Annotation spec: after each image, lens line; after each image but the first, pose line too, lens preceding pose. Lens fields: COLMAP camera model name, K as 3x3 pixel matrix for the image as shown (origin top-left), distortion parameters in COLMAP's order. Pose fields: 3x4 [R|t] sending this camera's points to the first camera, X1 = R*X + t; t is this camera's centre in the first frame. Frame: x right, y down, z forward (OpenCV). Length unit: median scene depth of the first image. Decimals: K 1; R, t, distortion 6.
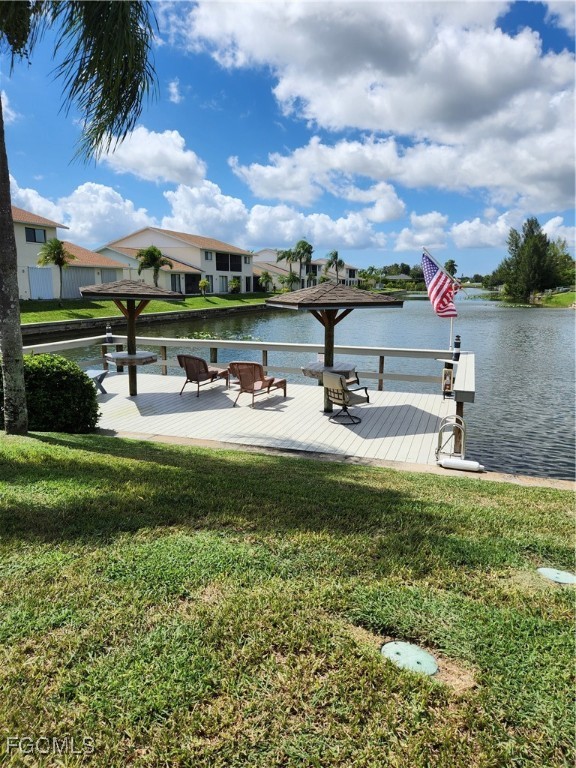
lens RADIAL K [[515.8, 0, 288.0], [0, 515.8, 384.0], [0, 0, 1]] dist [0.061953, -0.006386]
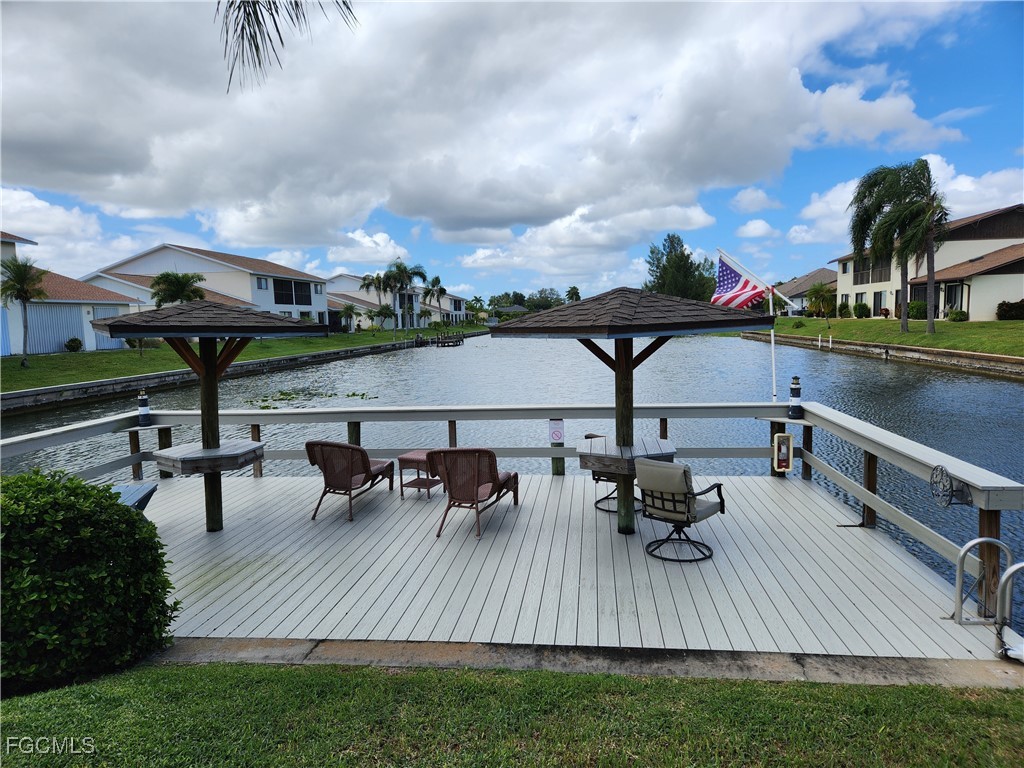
lens RADIAL K [[687.7, 0, 509.3], [0, 687.7, 382.7], [0, 0, 1]] dist [0.061953, -0.006386]
pose [[0.977772, -0.053548, 0.202716, -0.031368], [0.073629, 0.992954, -0.092846, -0.007375], [-0.196316, 0.105708, 0.974826, 0.057921]]
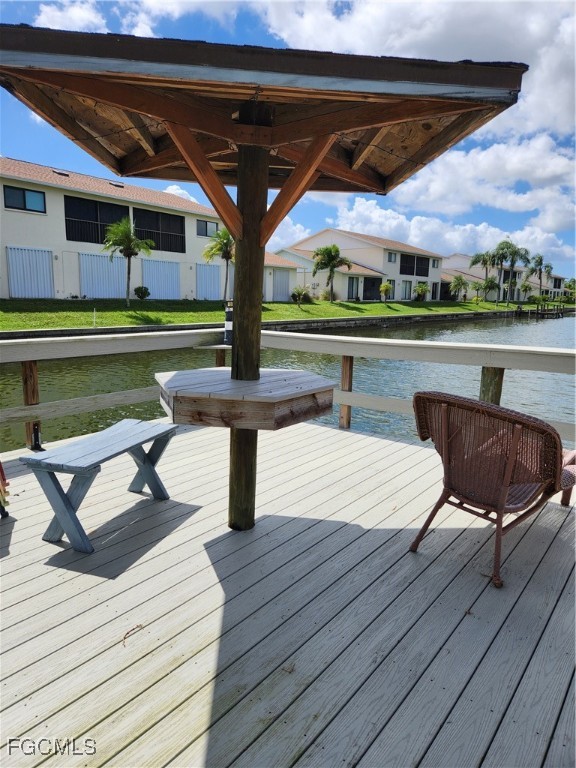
lens RADIAL K [[515.8, 0, 288.0], [0, 515.8, 384.0], [0, 0, 1]] dist [0.061953, -0.006386]
pose [[0.947790, 0.064071, -0.312394, -0.040053], [-0.072734, 0.997221, -0.016146, -0.010609], [0.310491, 0.038025, 0.949816, 0.153662]]
